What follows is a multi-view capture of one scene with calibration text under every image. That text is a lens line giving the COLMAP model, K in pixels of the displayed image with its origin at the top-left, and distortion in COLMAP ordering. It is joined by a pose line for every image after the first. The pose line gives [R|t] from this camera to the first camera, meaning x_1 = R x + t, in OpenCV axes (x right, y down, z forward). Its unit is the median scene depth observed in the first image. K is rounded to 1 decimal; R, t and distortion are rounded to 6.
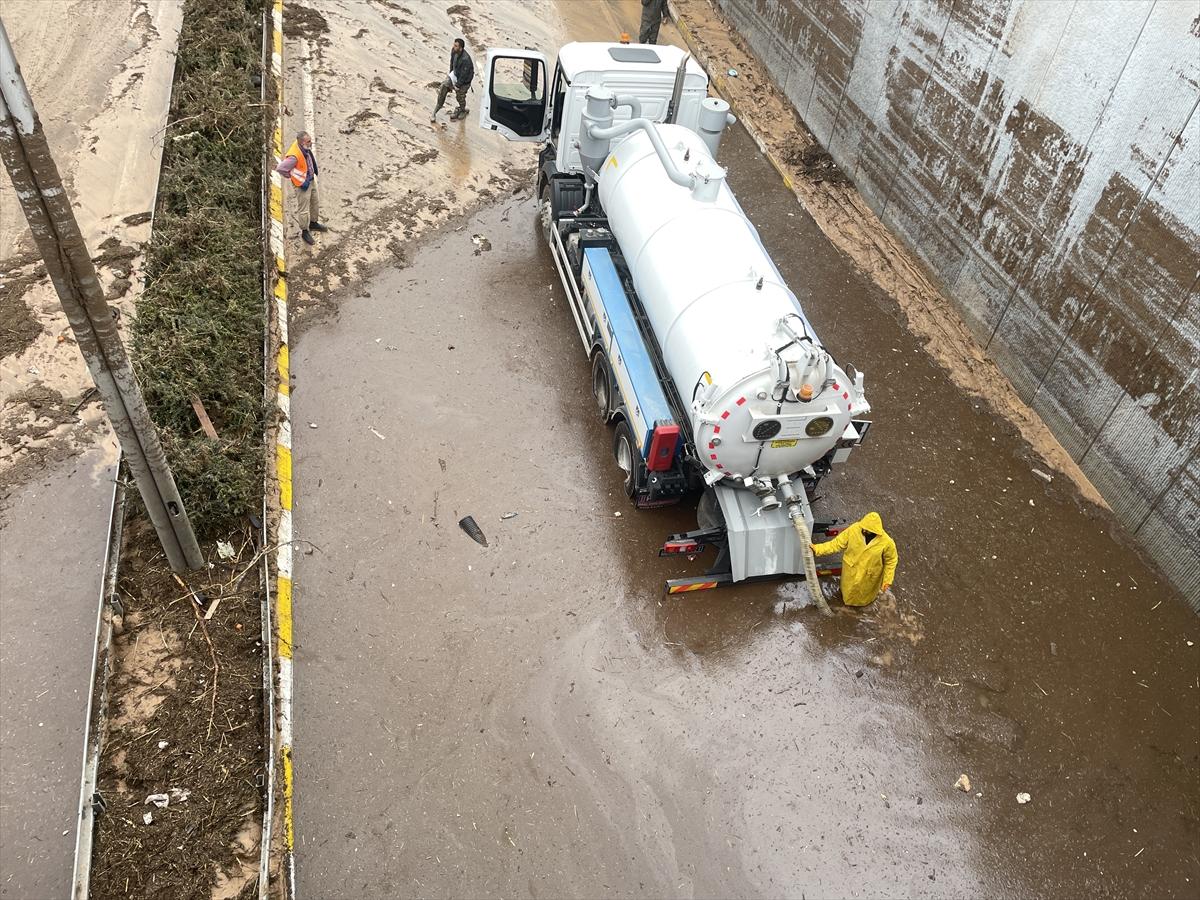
lens RADIAL K [[914.4, 0, 600.8], [0, 914.4, 454.8], [0, 0, 1]] dist [0.064299, -0.074714]
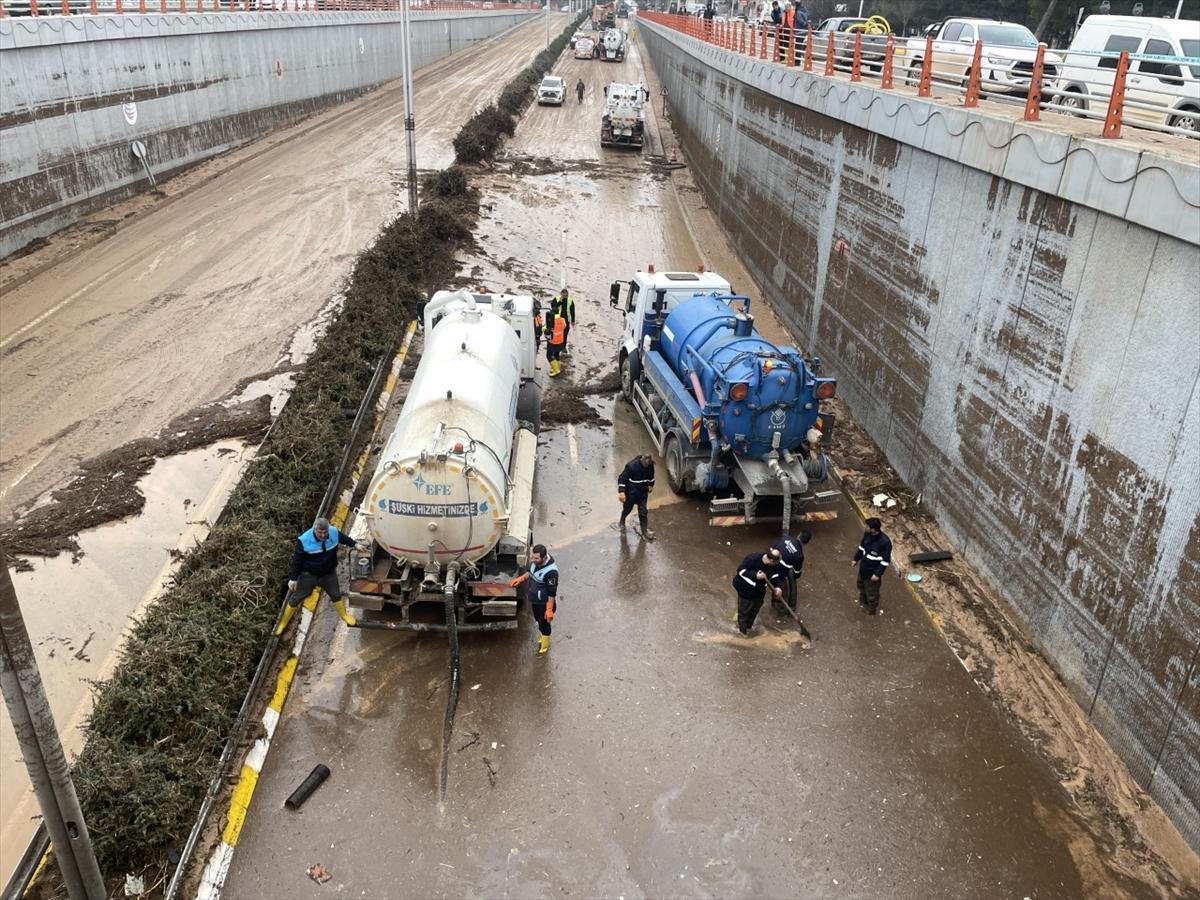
lens RADIAL K [[914.4, 0, 595.6], [0, 914.4, 448.1], [0, 0, 1]] dist [0.064299, -0.074714]
pose [[0.980888, 0.014324, -0.194043, 0.147654], [-0.082467, 0.933886, -0.347932, -0.012553], [0.176230, 0.357285, 0.917219, 0.080829]]
